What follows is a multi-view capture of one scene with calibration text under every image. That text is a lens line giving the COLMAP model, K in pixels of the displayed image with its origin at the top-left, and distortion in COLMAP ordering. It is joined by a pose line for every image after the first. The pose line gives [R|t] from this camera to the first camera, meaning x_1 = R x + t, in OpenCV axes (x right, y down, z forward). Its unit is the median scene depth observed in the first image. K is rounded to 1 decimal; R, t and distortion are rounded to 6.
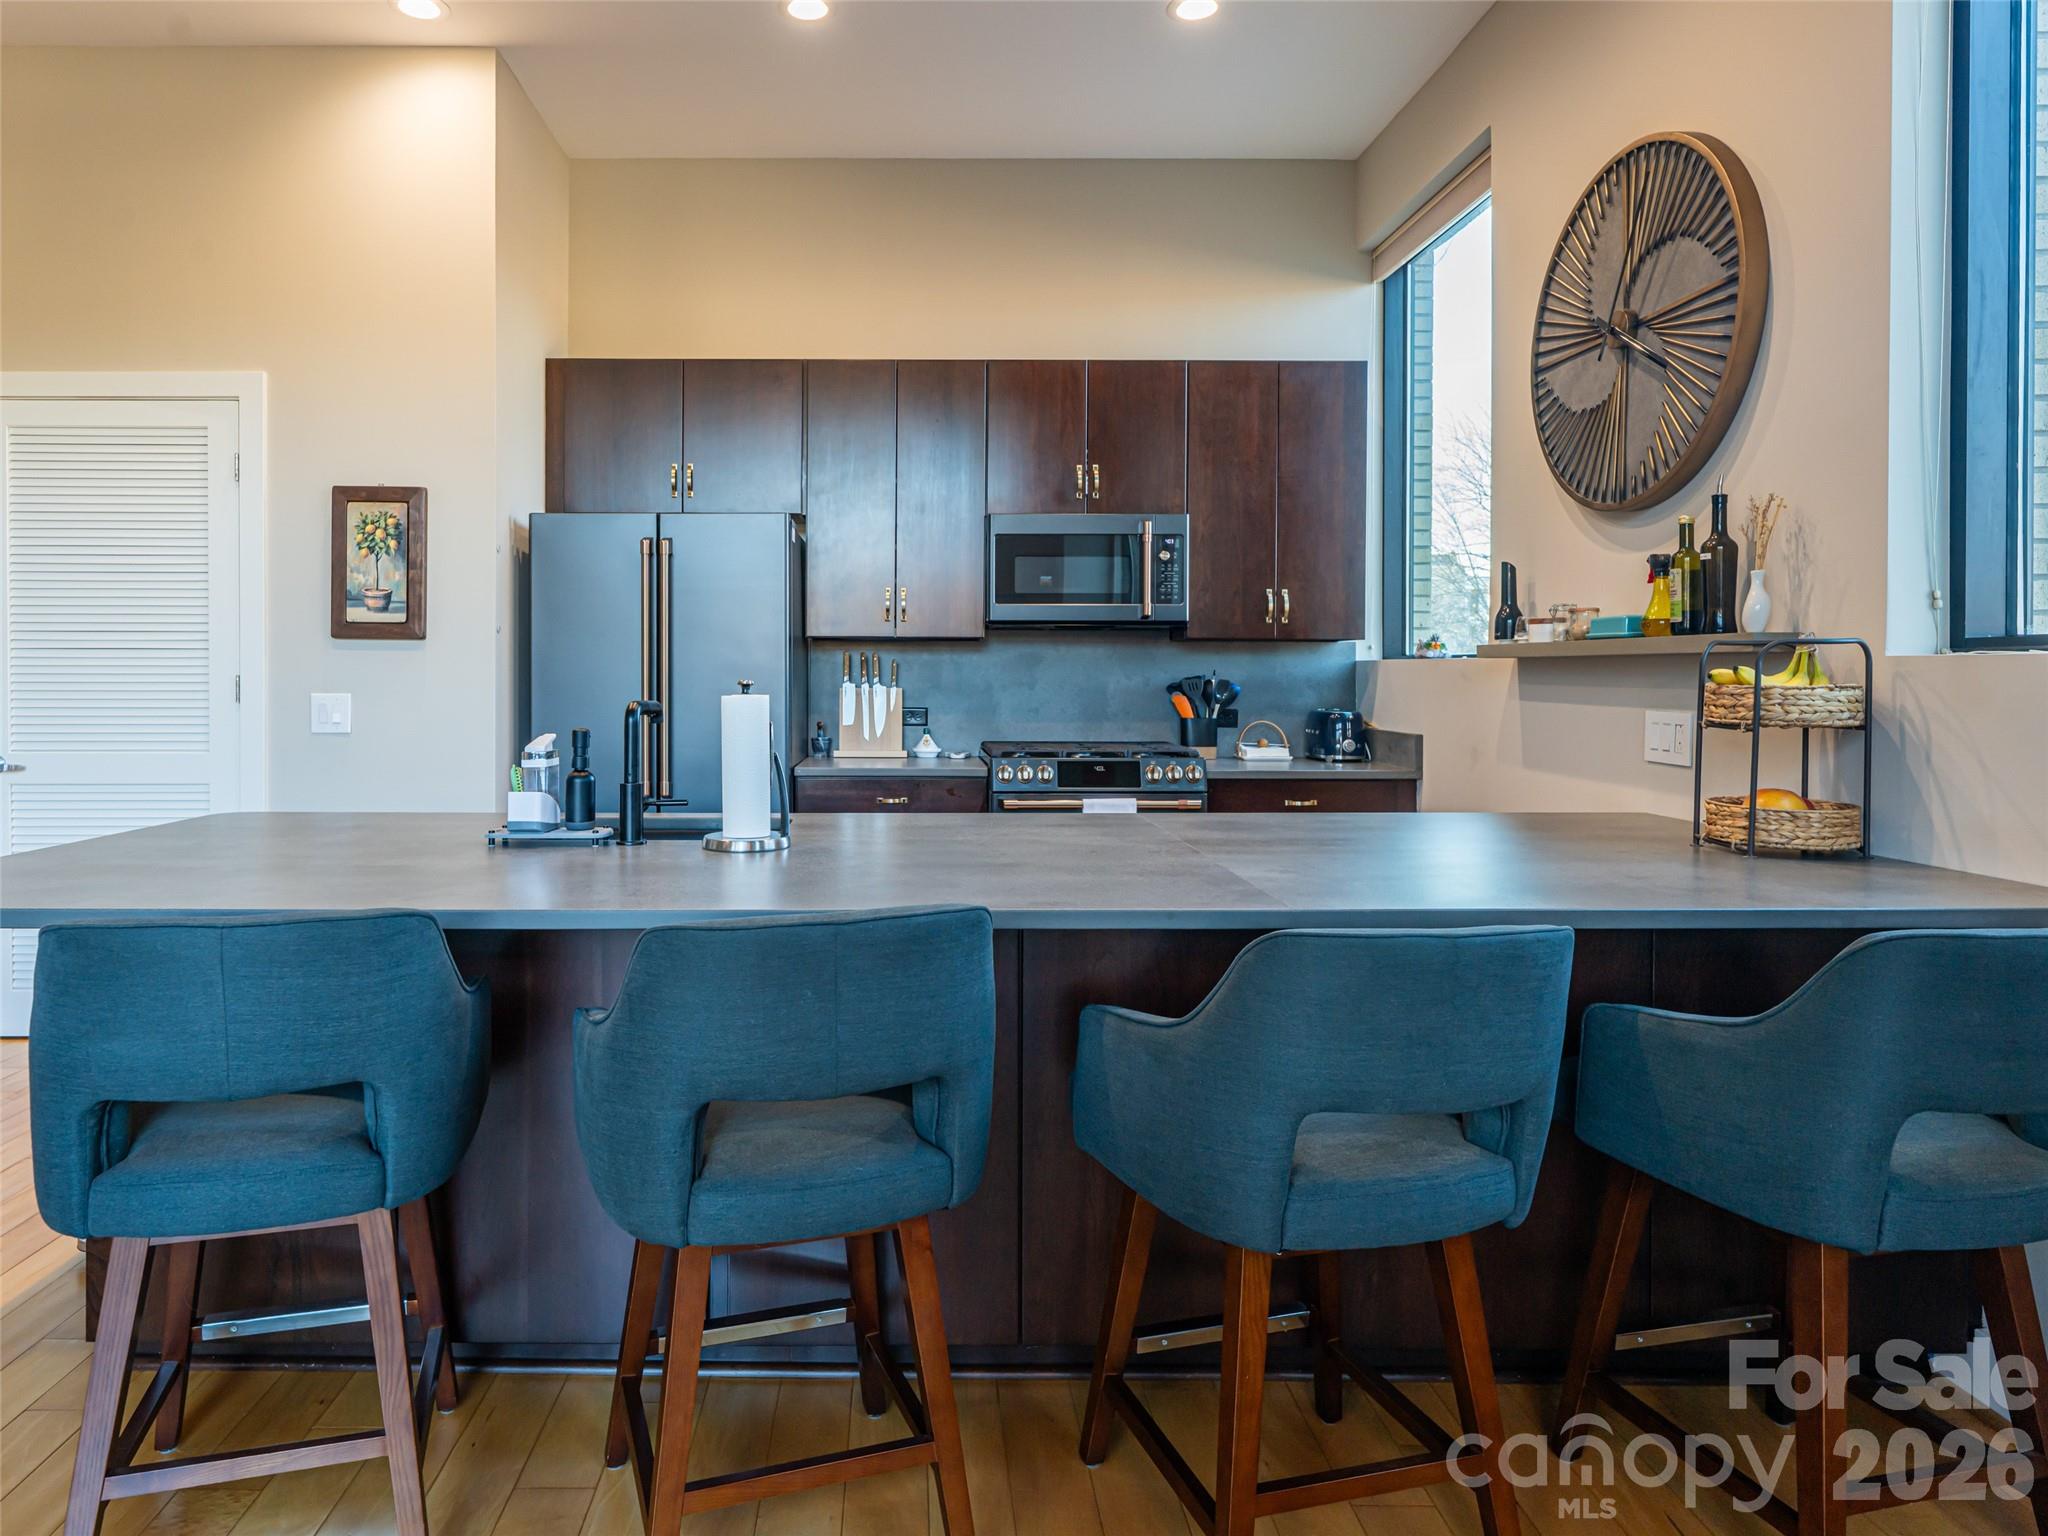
lens RADIAL K [[1223.0, 0, 898.6], [0, 1223.0, 680.8], [0, 0, 1]] dist [-0.004996, -0.000041]
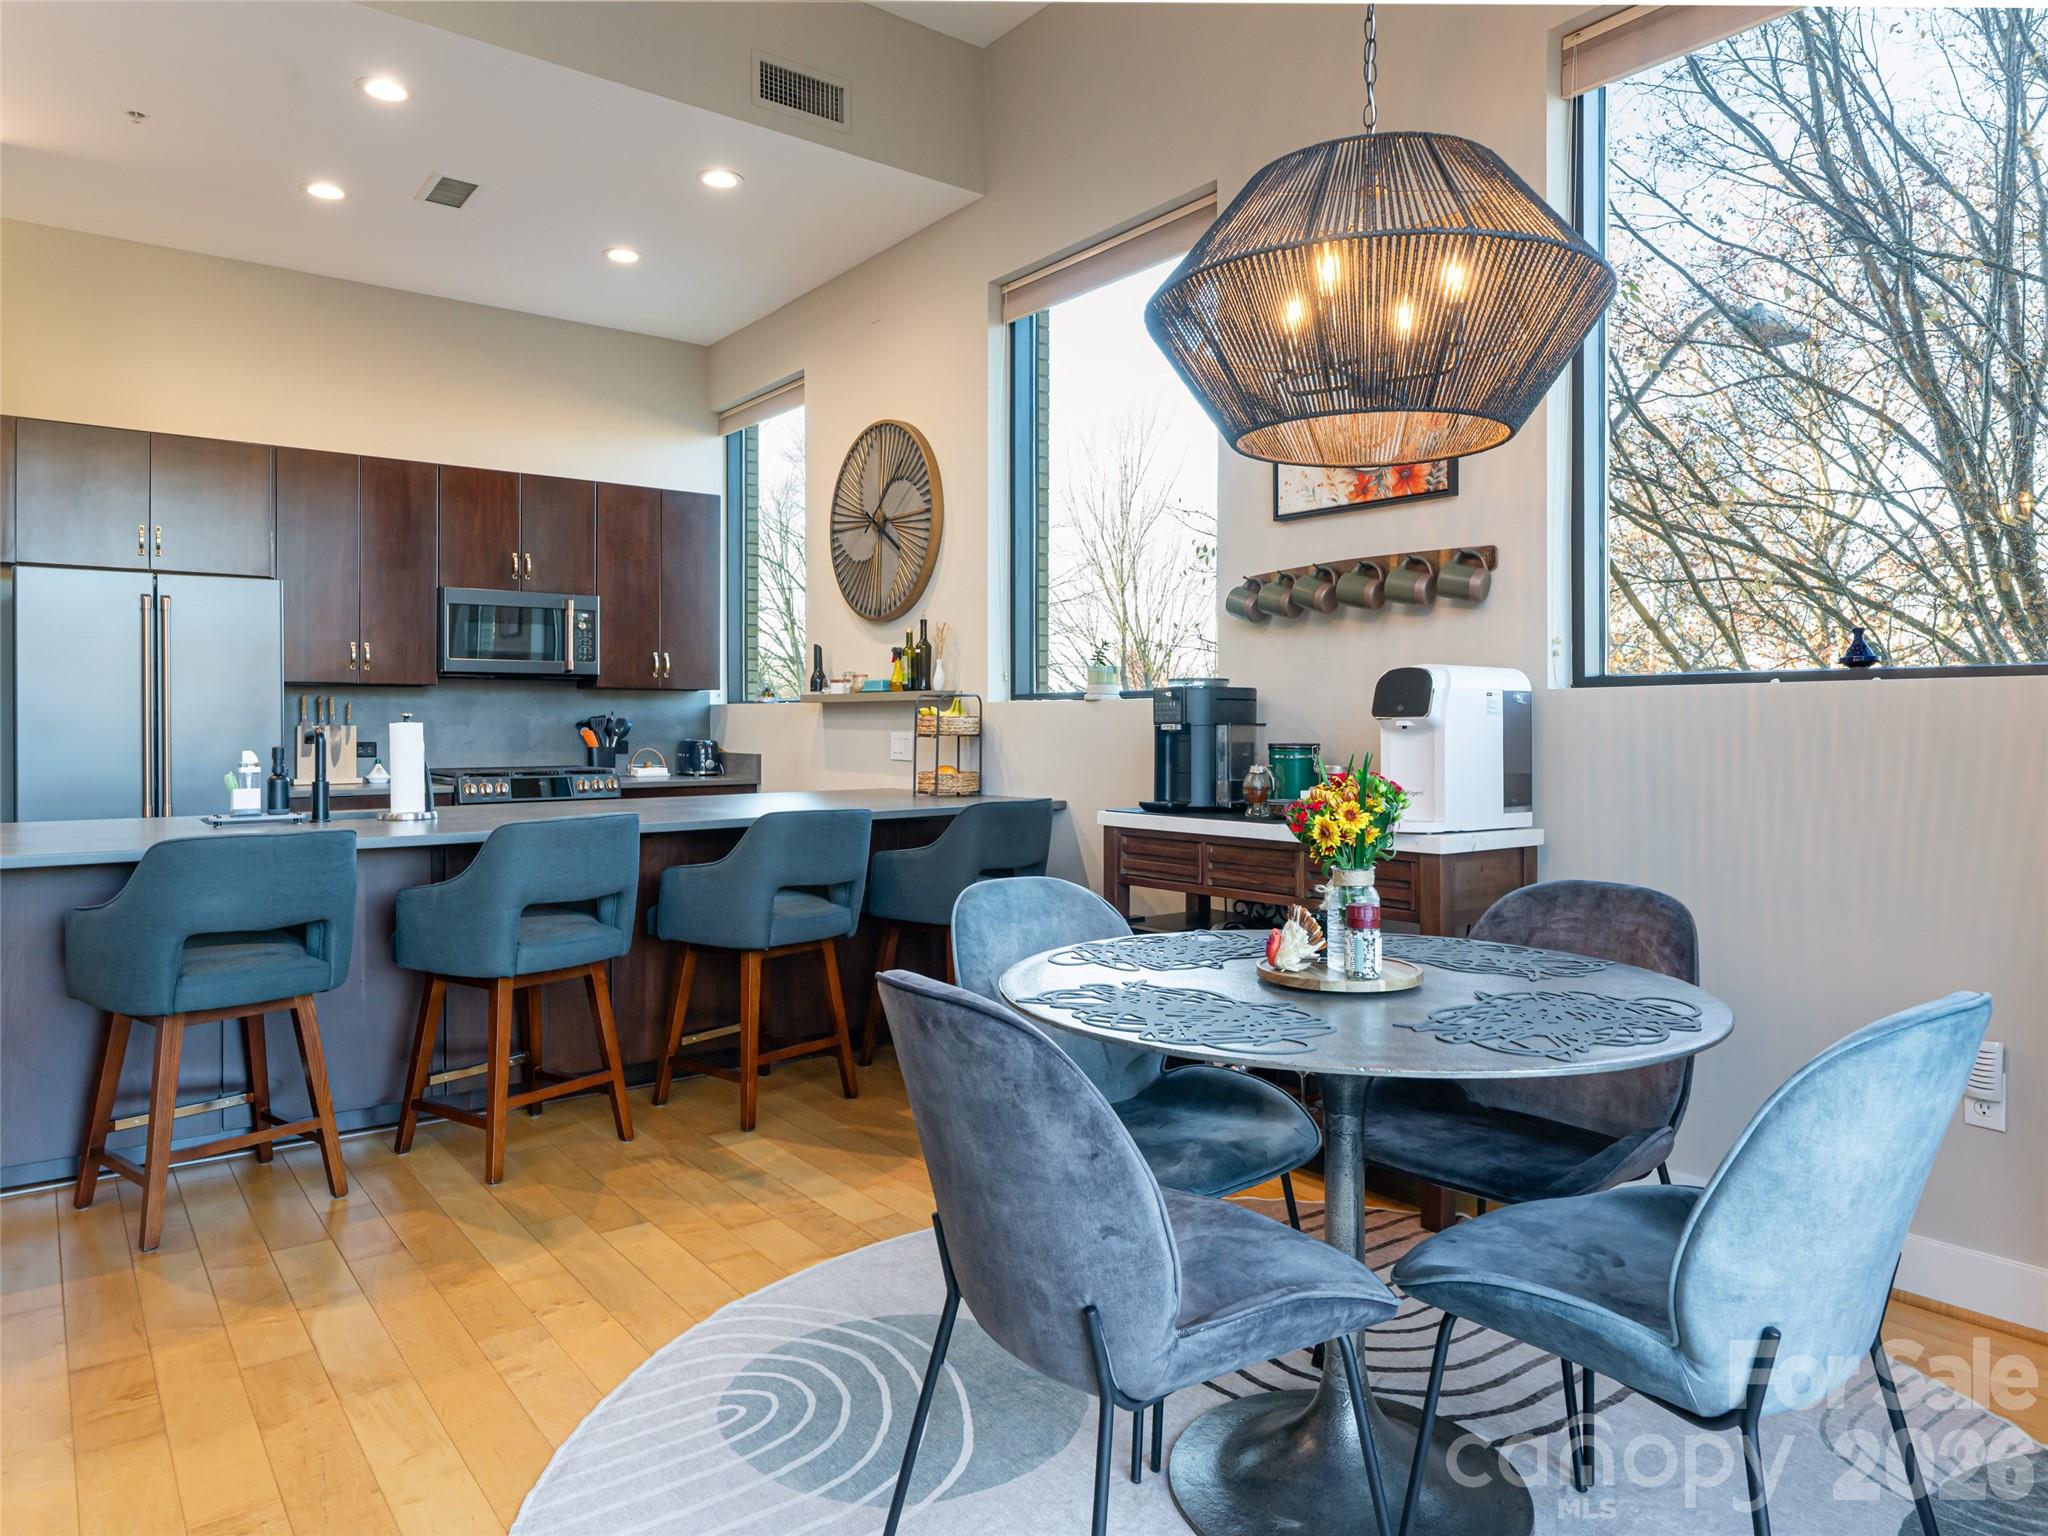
lens RADIAL K [[1324.8, 0, 1008.2], [0, 1324.8, 723.3], [0, 0, 1]] dist [-0.004858, 0.000118]
pose [[0.798350, -0.003589, 0.602183, -0.287559], [0.005915, 0.999981, -0.001881, 0.010678], [-0.602164, 0.005063, 0.798356, -0.448261]]
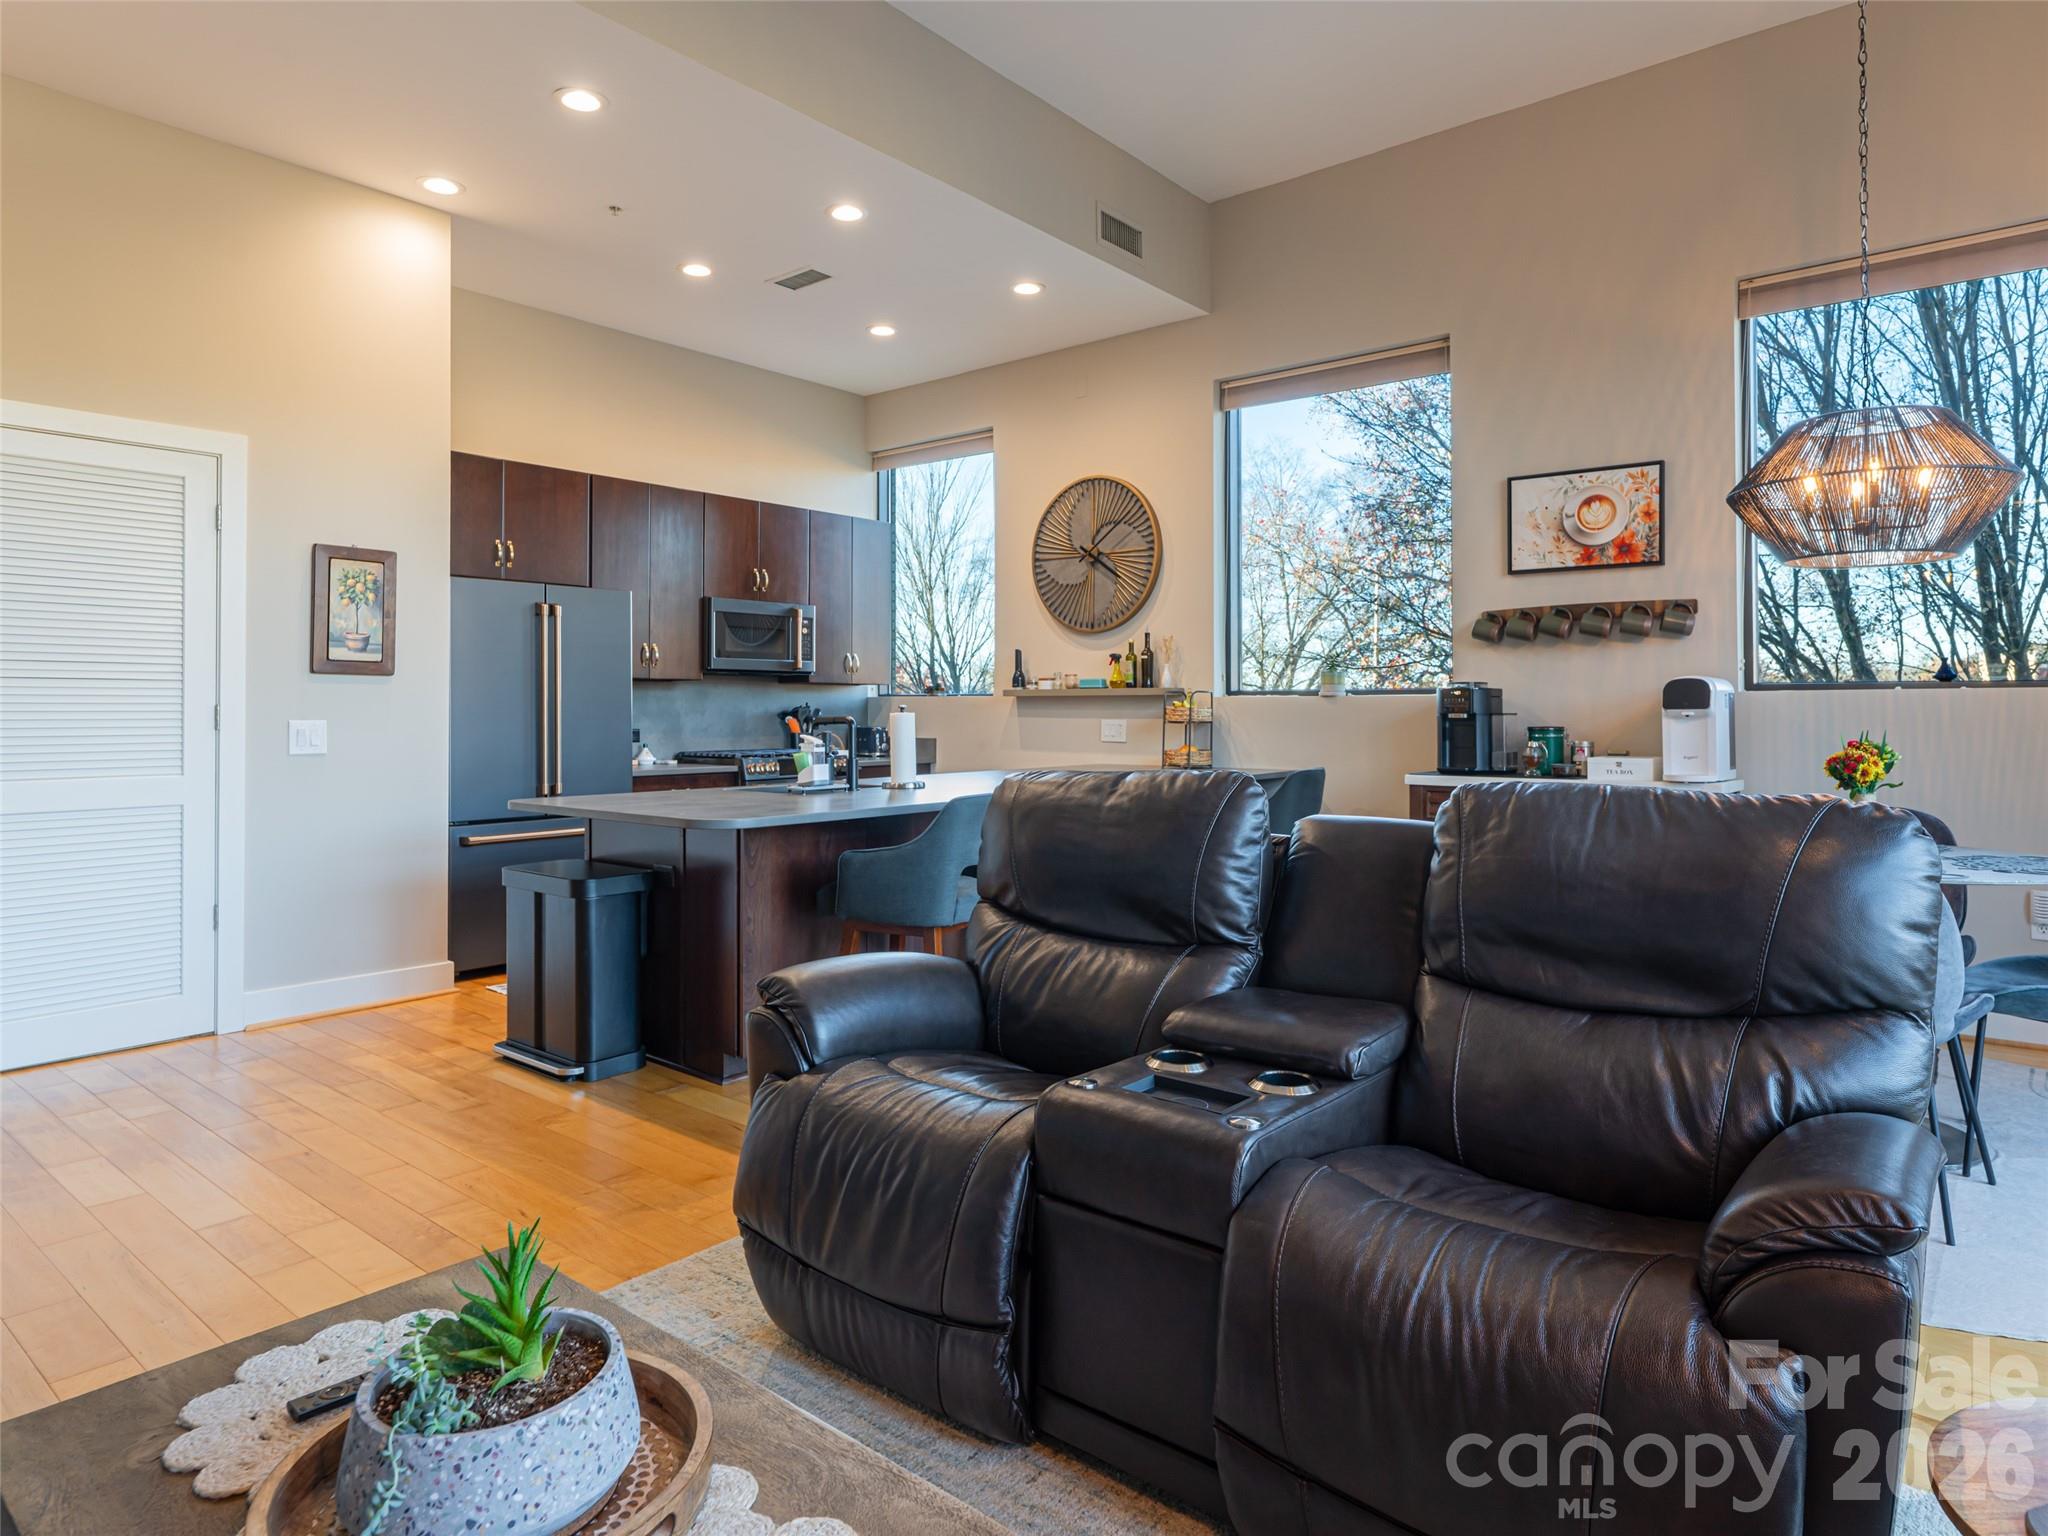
lens RADIAL K [[1223.0, 0, 1010.0], [0, 1223.0, 693.8], [0, 0, 1]] dist [-0.004996, -0.000041]
pose [[0.641760, 0.007411, 0.766870, -0.845147], [0.006286, 0.999869, -0.014923, 0.005979], [-0.766880, 0.014398, 0.641629, -0.237009]]
